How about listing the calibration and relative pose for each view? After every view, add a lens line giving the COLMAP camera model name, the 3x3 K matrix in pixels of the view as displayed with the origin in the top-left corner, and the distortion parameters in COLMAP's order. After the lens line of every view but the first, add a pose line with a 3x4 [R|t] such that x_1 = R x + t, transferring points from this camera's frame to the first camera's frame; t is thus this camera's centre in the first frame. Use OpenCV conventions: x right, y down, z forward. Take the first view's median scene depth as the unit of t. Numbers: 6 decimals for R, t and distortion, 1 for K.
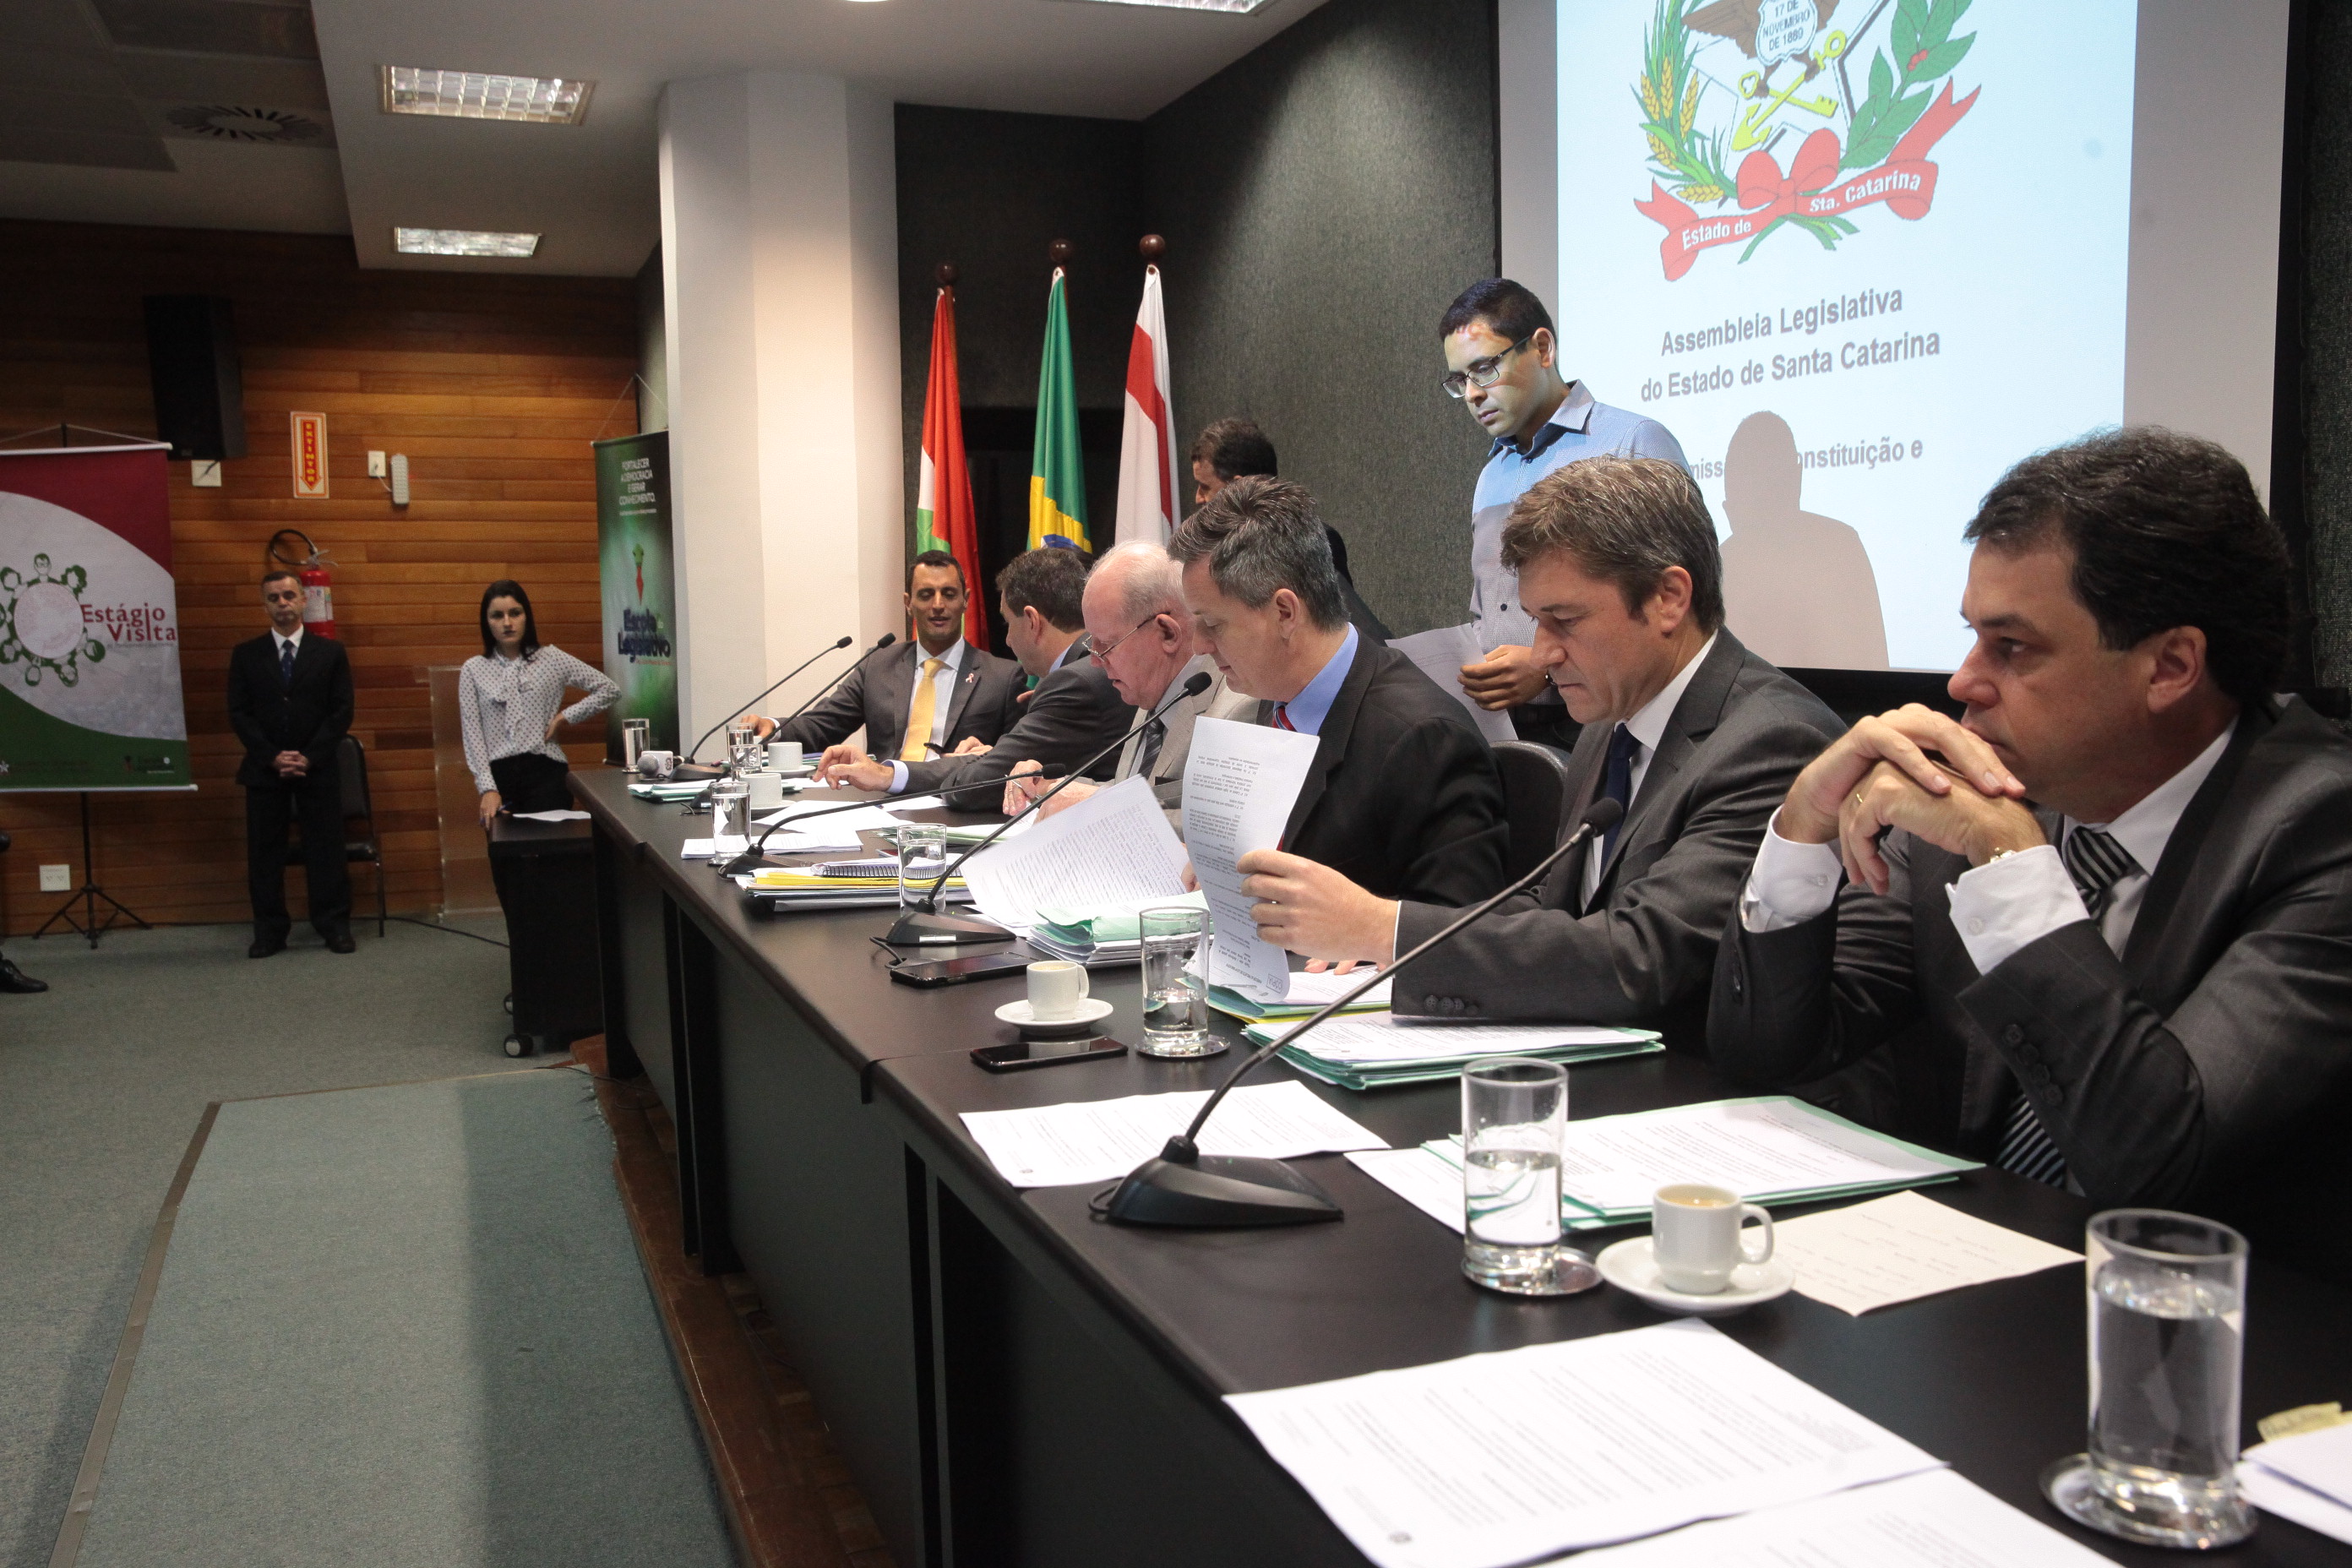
lens RADIAL K [[1947.4, 0, 1176.0], [0, 1947.4, 784.0], [0, 0, 1]] dist [-0.080997, 0.124972]
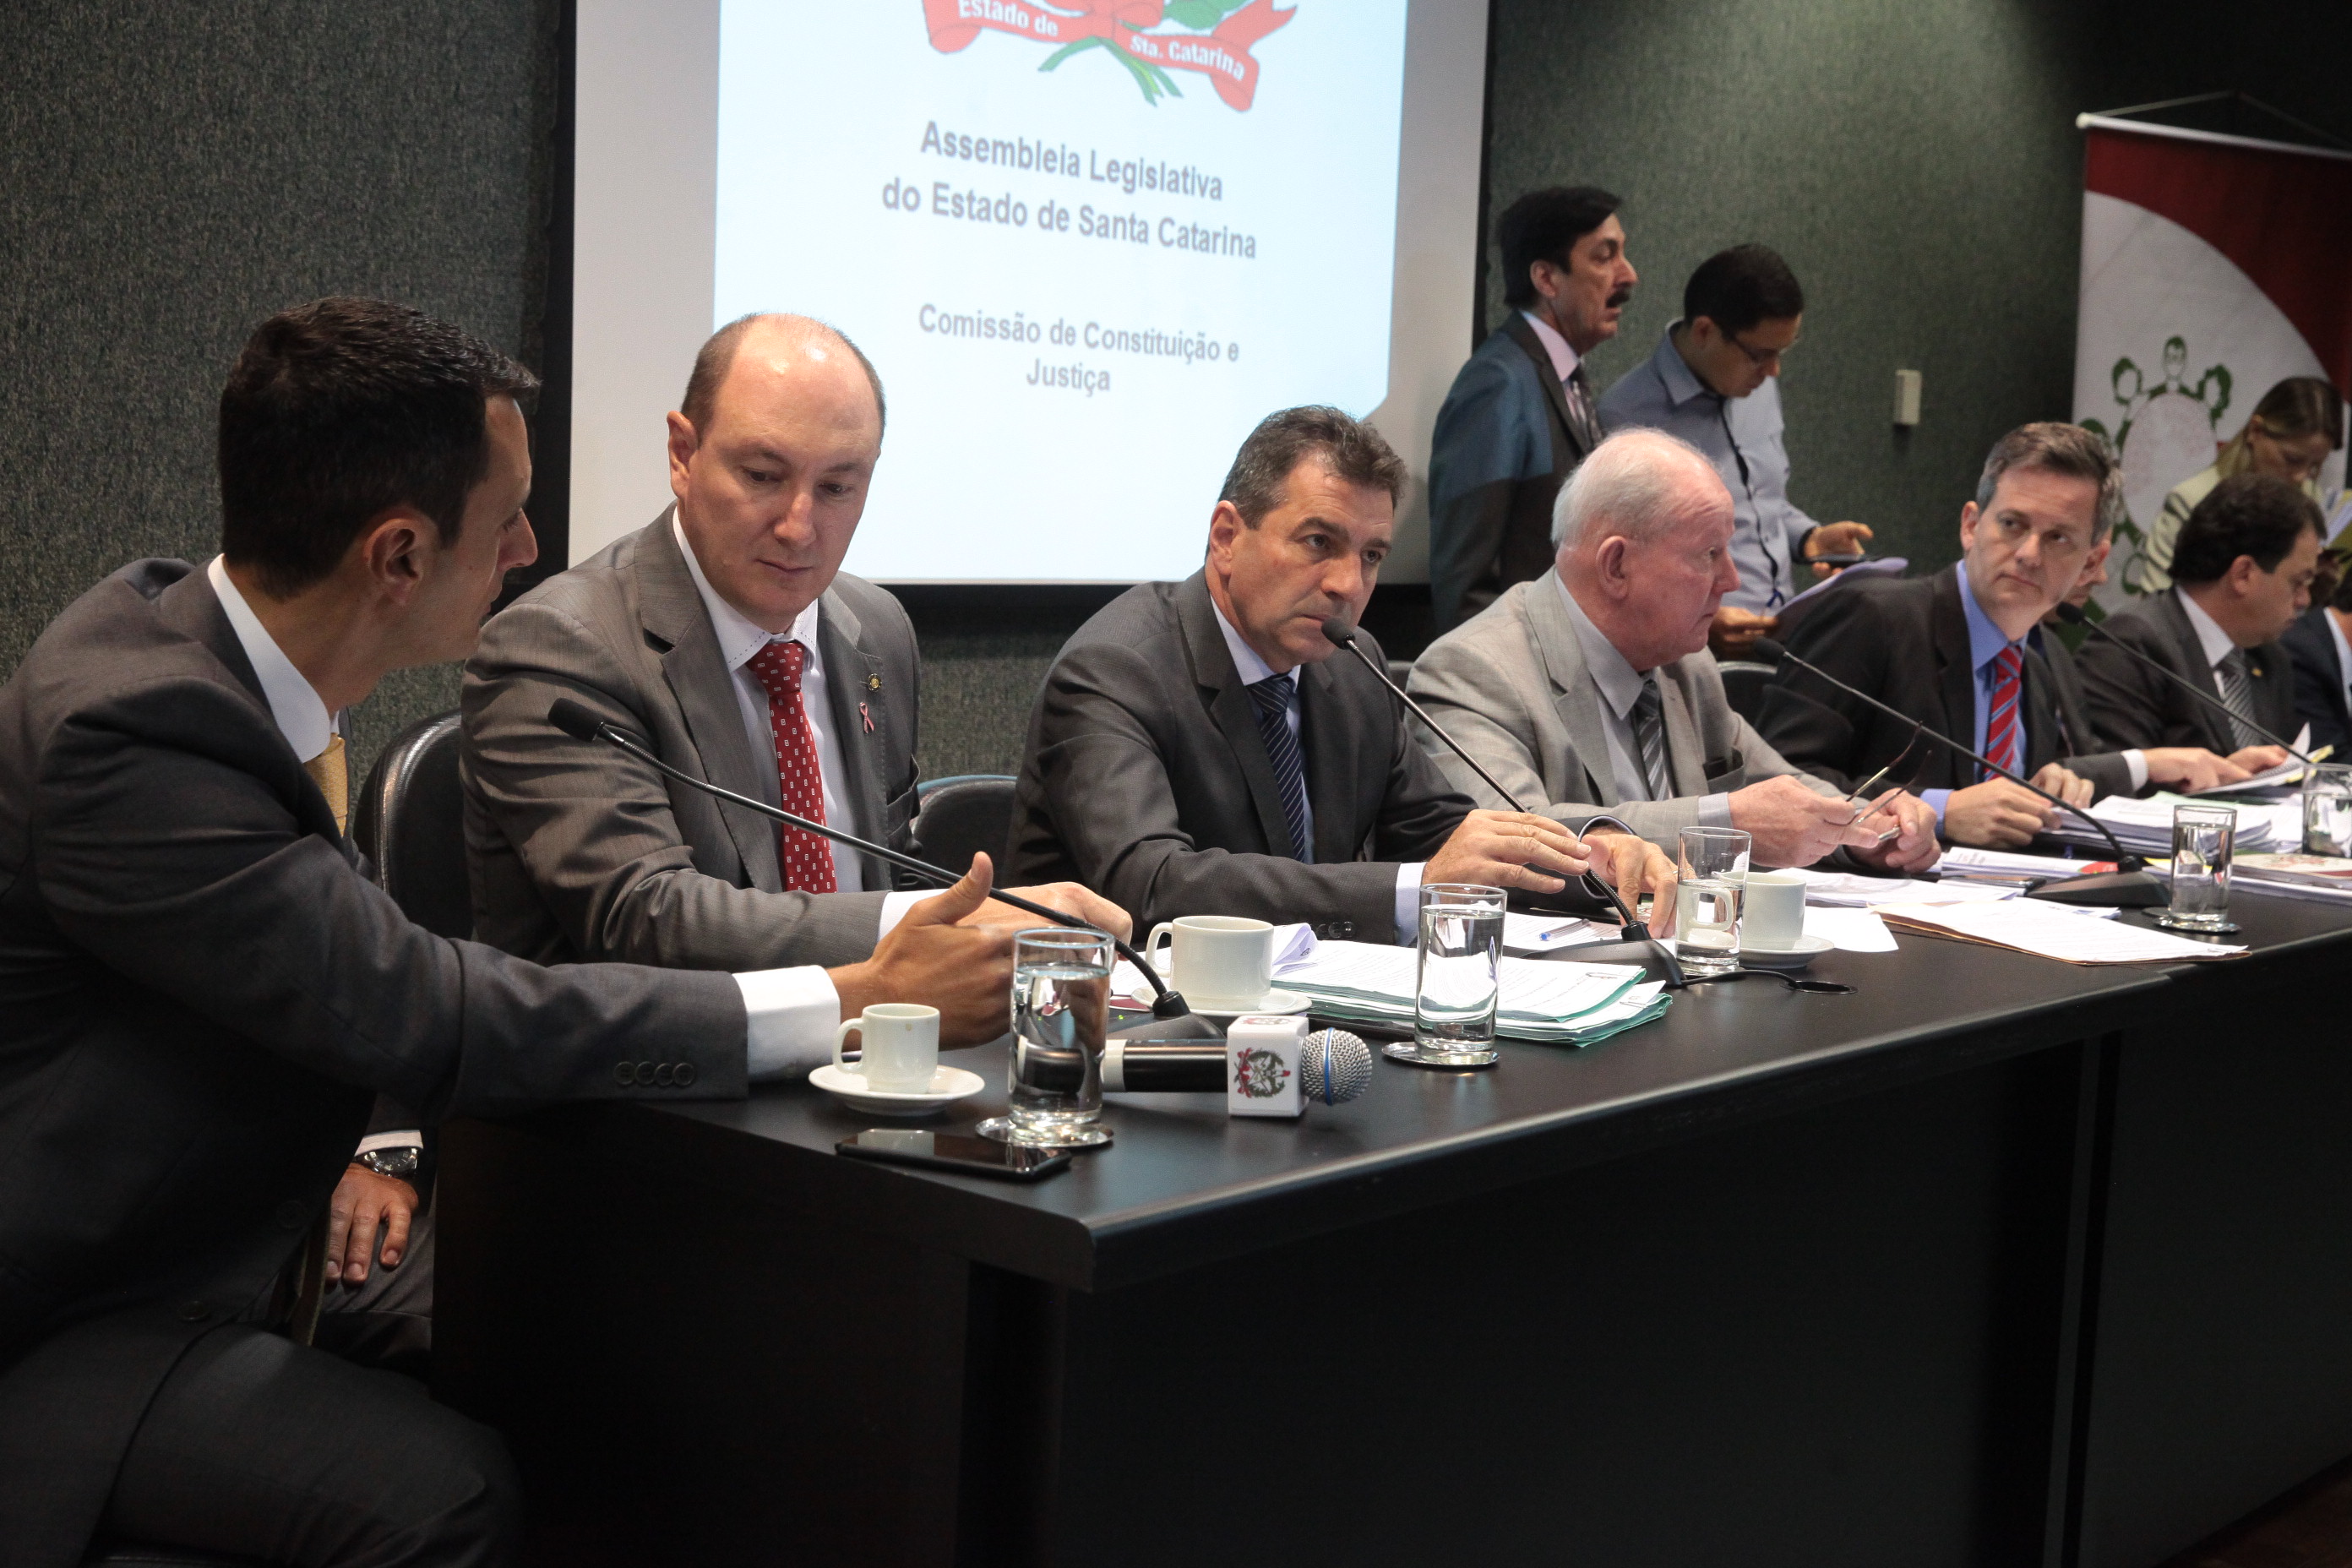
lens RADIAL K [[3132.5, 0, 1176.0], [0, 3132.5, 784.0], [0, 0, 1]] dist [0.096160, 0.072213]
pose [[-0.485229, -0.091905, 0.869544, -0.854909], [0.046293, 0.990366, 0.130508, -0.143221], [-0.873161, 0.103580, -0.476300, 1.551801]]
